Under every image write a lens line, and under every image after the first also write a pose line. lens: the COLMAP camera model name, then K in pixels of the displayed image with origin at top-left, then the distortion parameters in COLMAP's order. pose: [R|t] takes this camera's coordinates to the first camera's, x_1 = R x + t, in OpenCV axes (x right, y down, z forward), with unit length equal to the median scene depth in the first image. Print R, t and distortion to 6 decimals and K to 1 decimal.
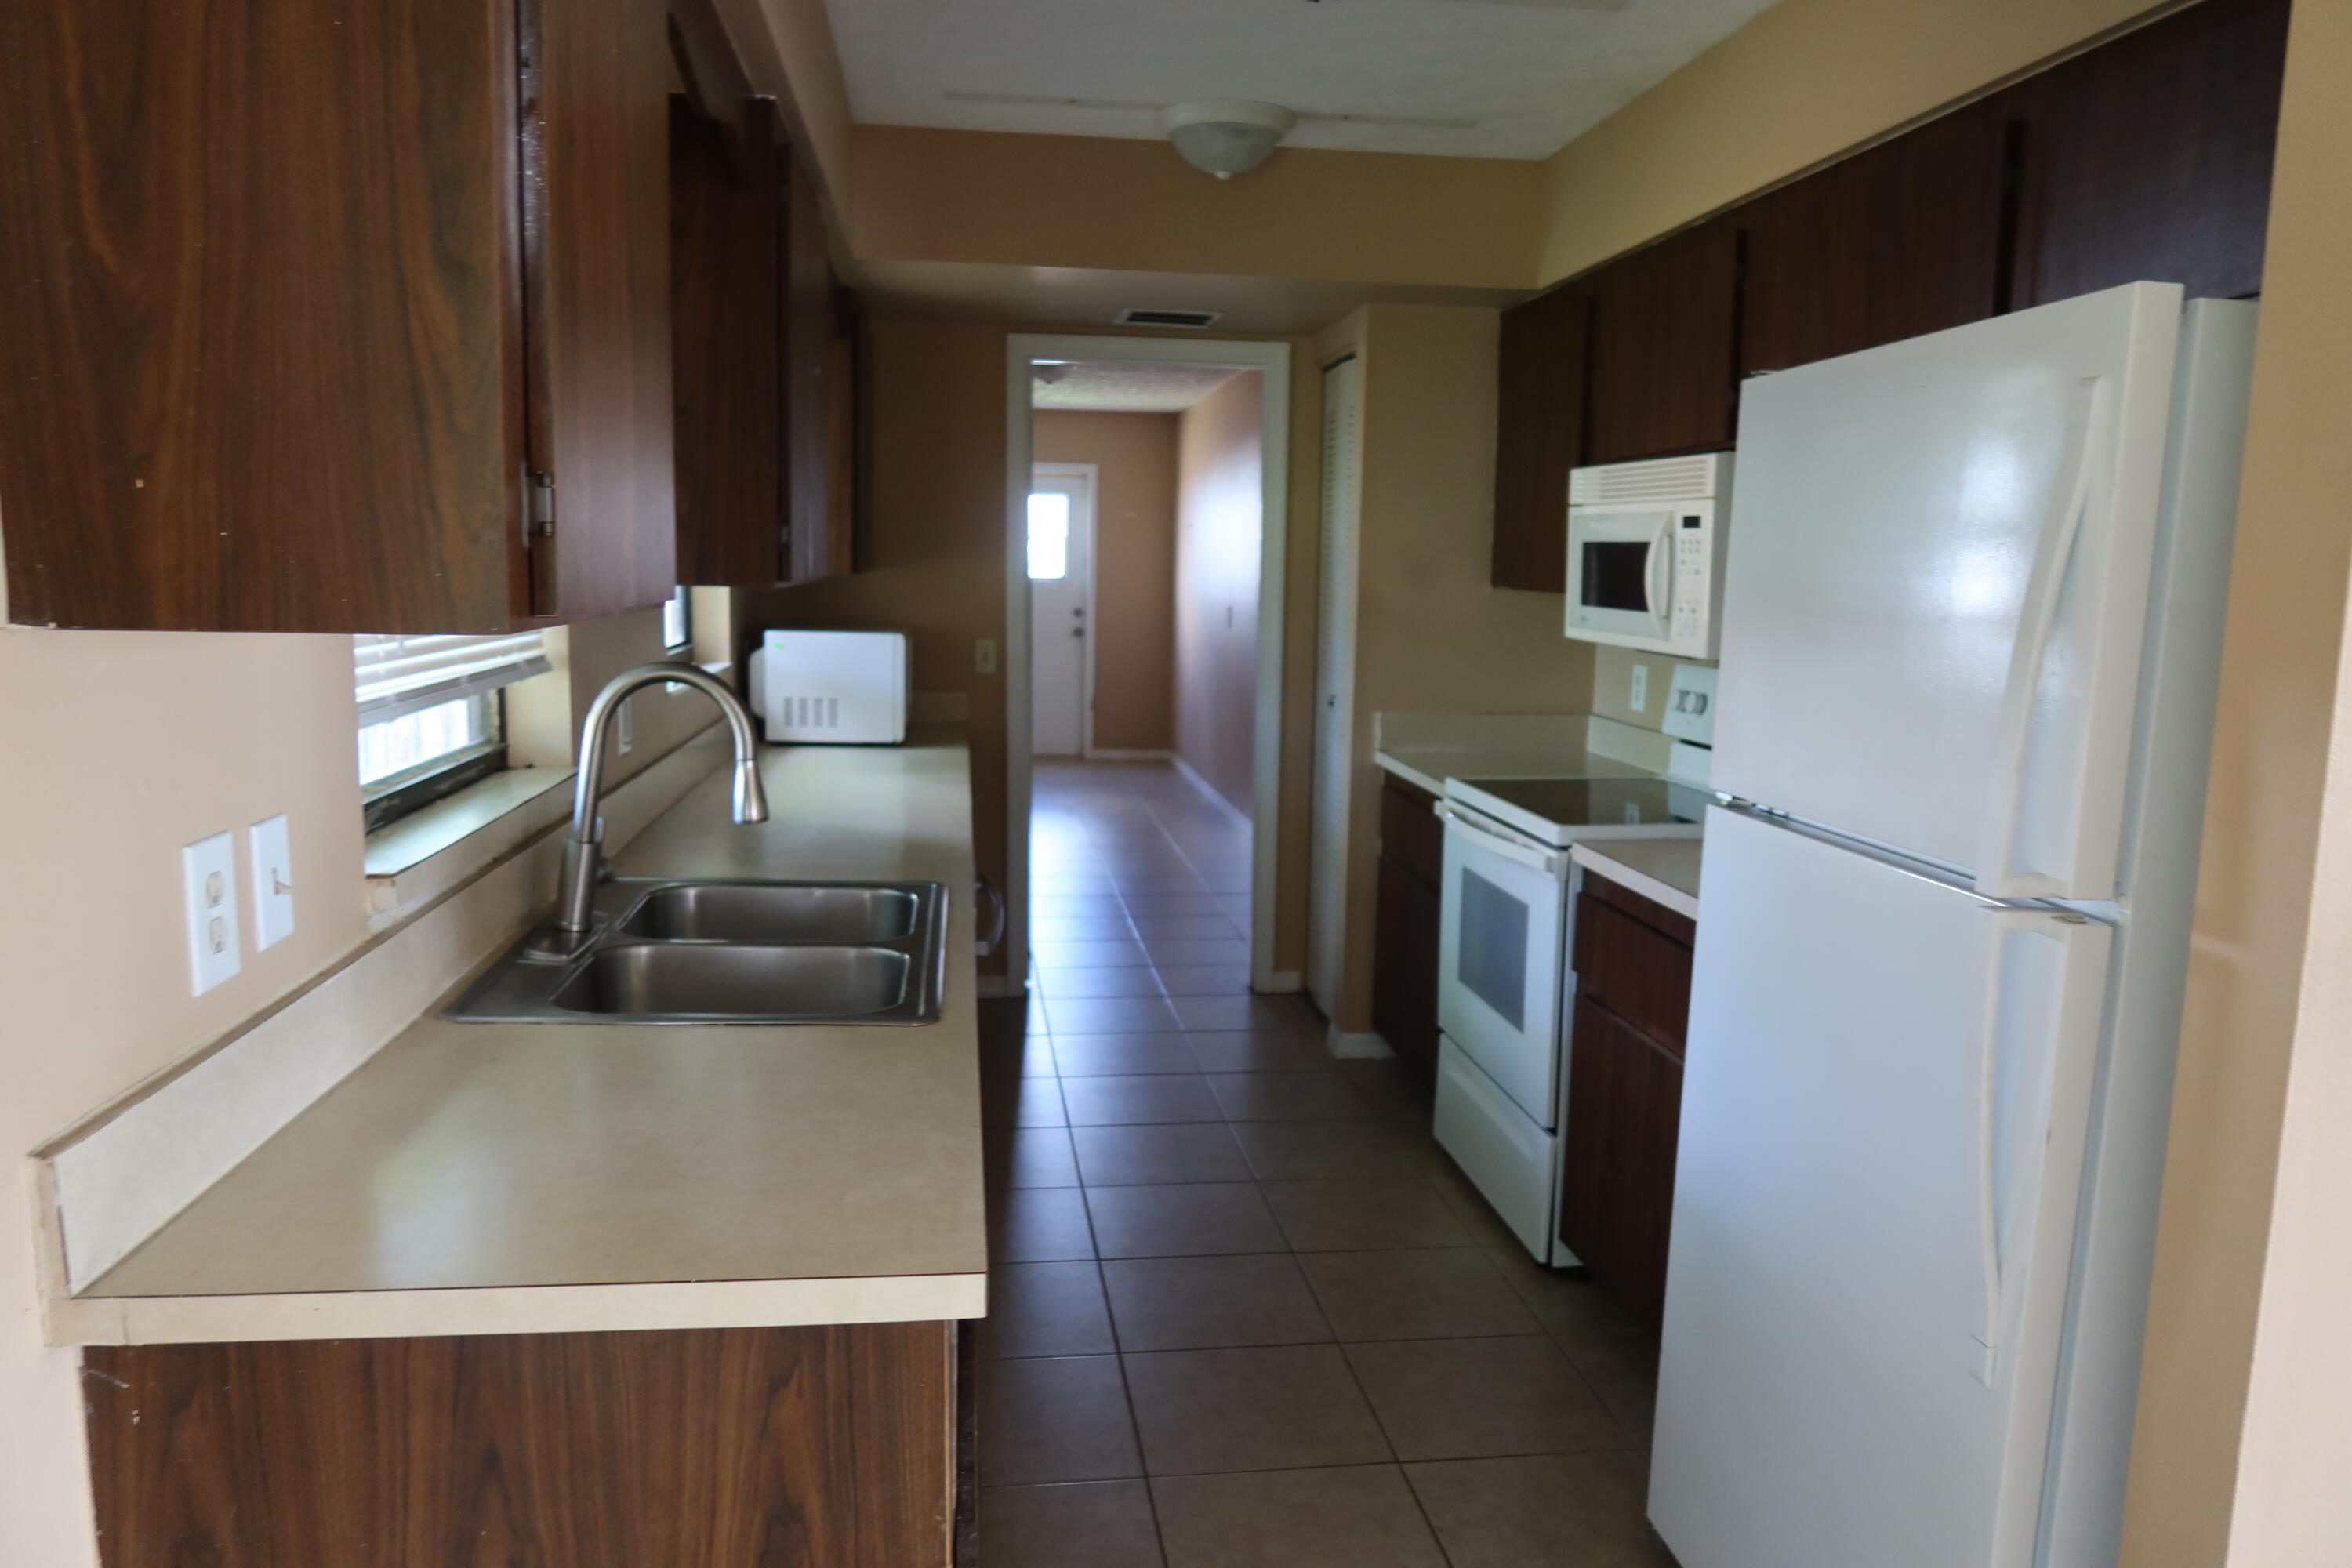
lens RADIAL K [[1610.8, 0, 1161.6], [0, 1610.8, 806.5], [0, 0, 1]] dist [-0.029676, 0.011696]
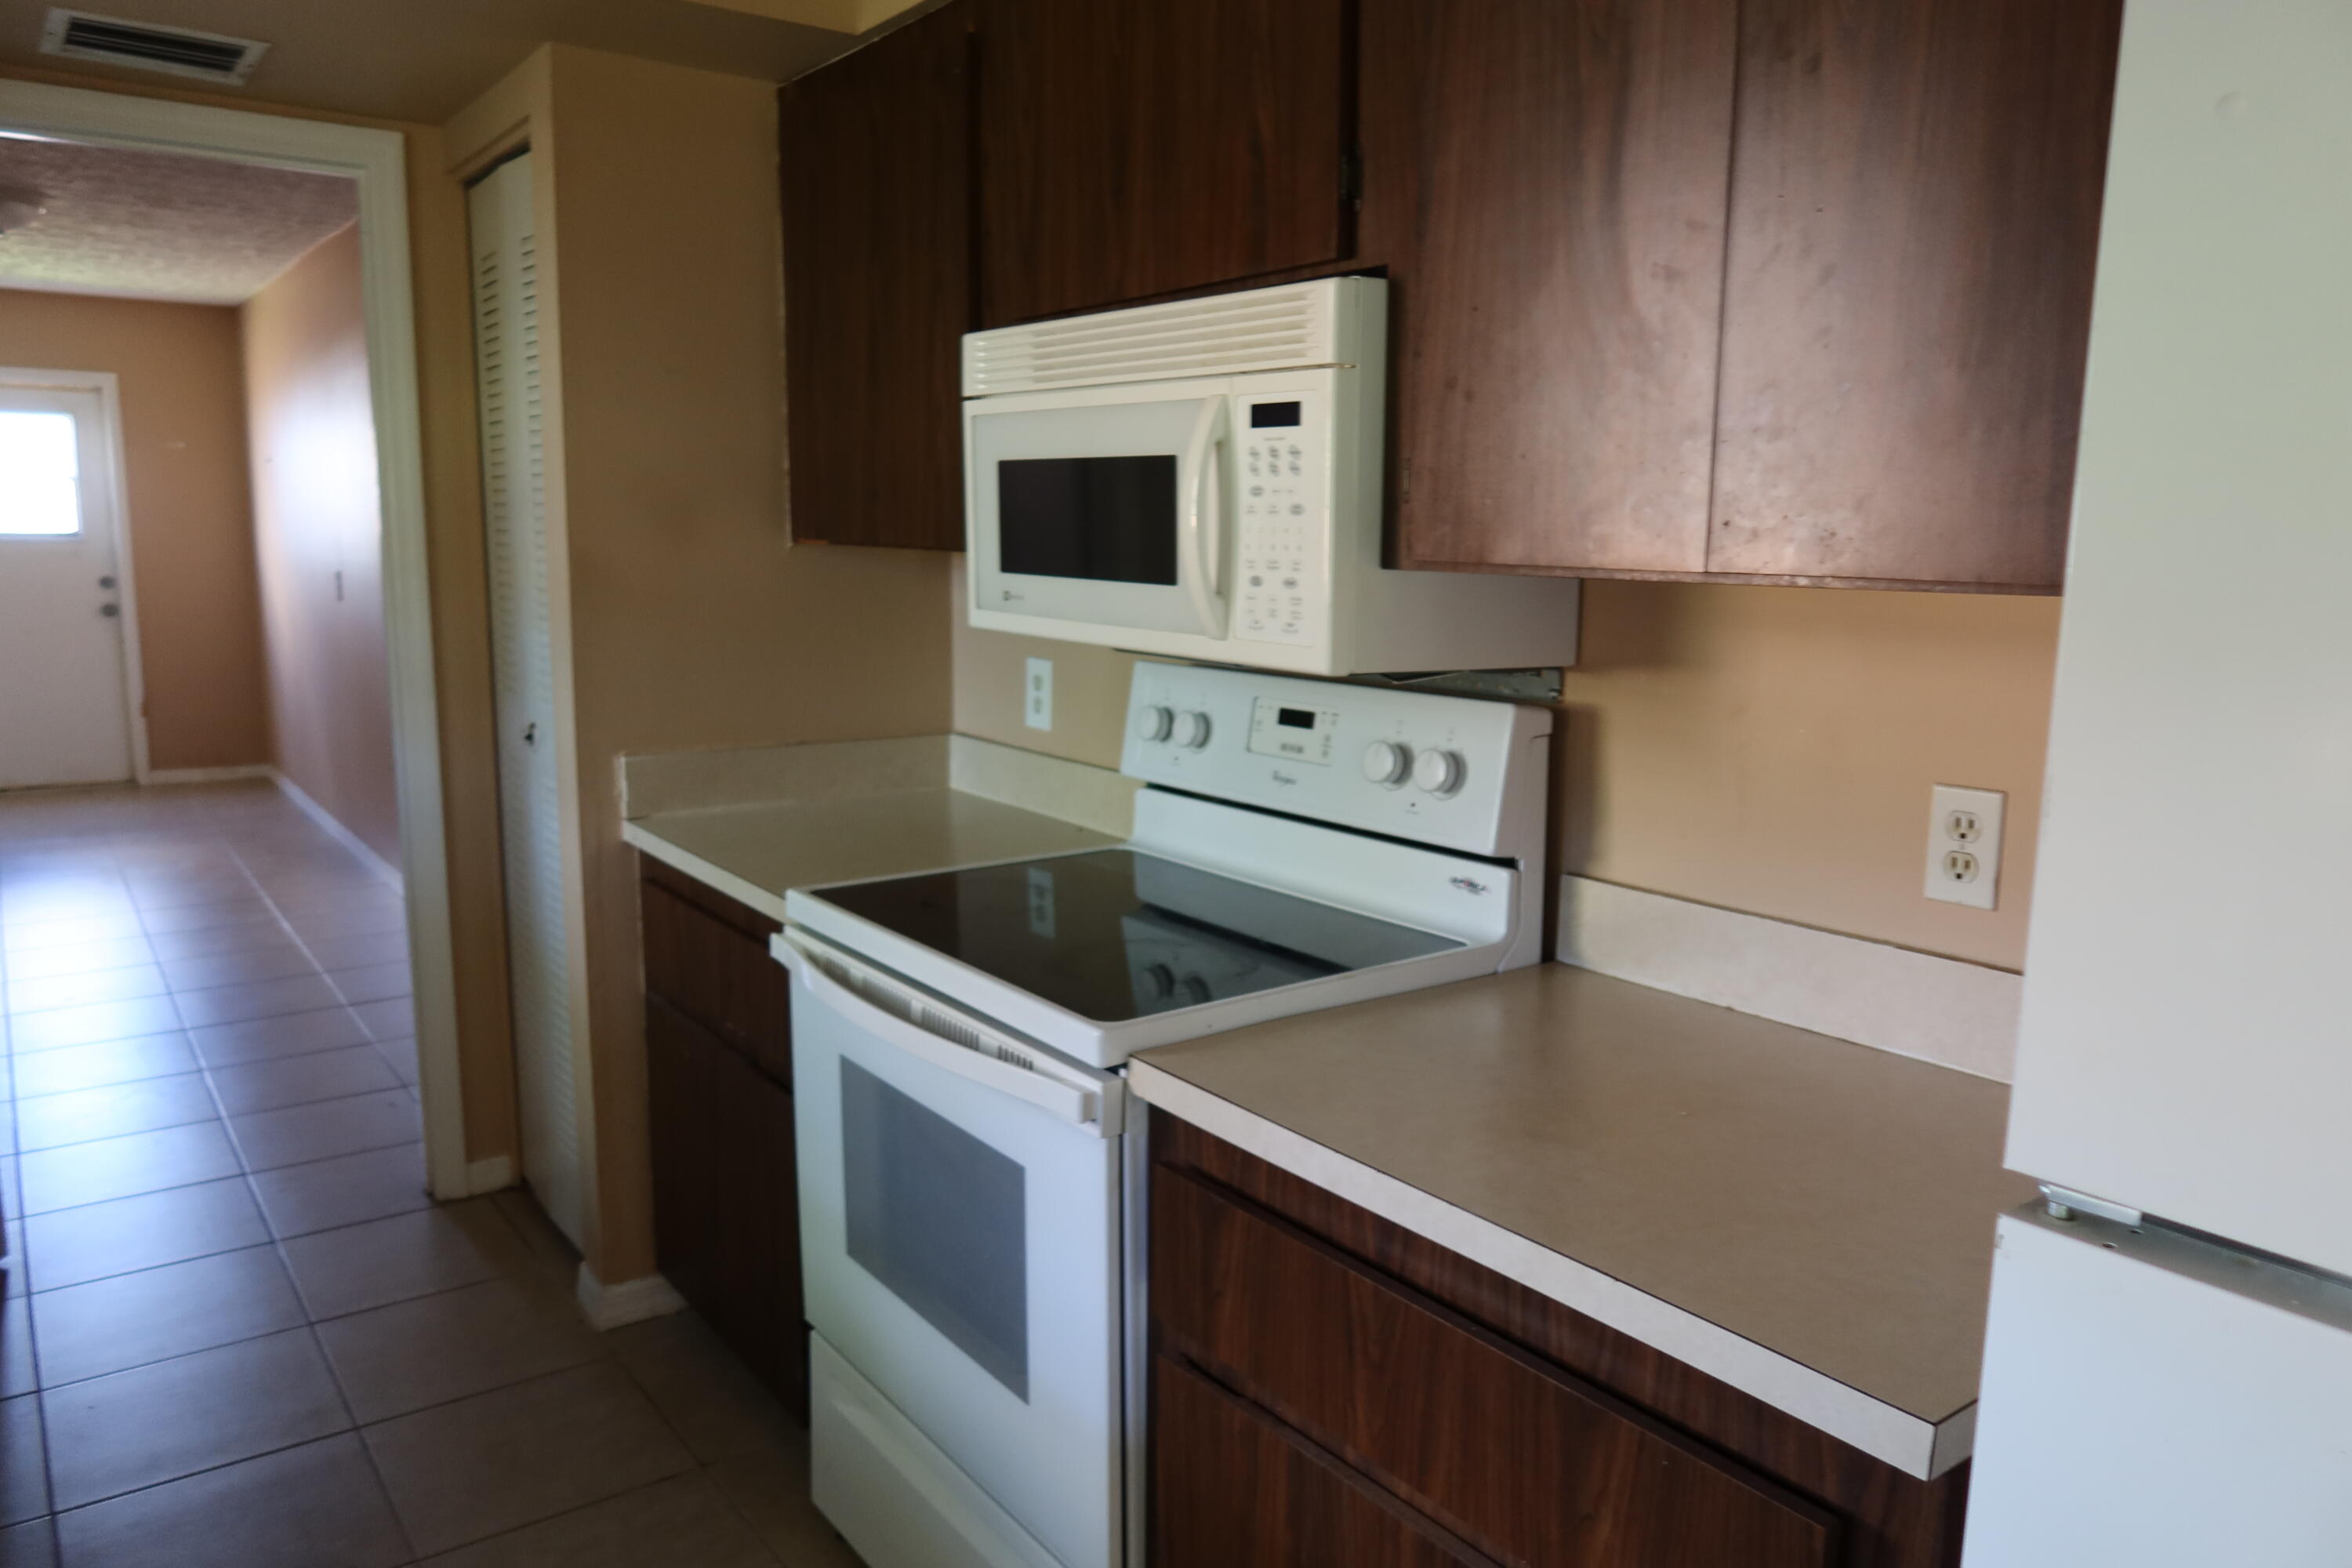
lens RADIAL K [[1610.8, 0, 1161.6], [0, 1610.8, 806.5], [0, 0, 1]] dist [-0.029676, 0.011696]
pose [[0.872930, -0.086657, 0.480087, 0.023559], [0.072447, 0.996212, 0.048090, -0.056779], [-0.482436, -0.007199, 0.875902, 0.407694]]
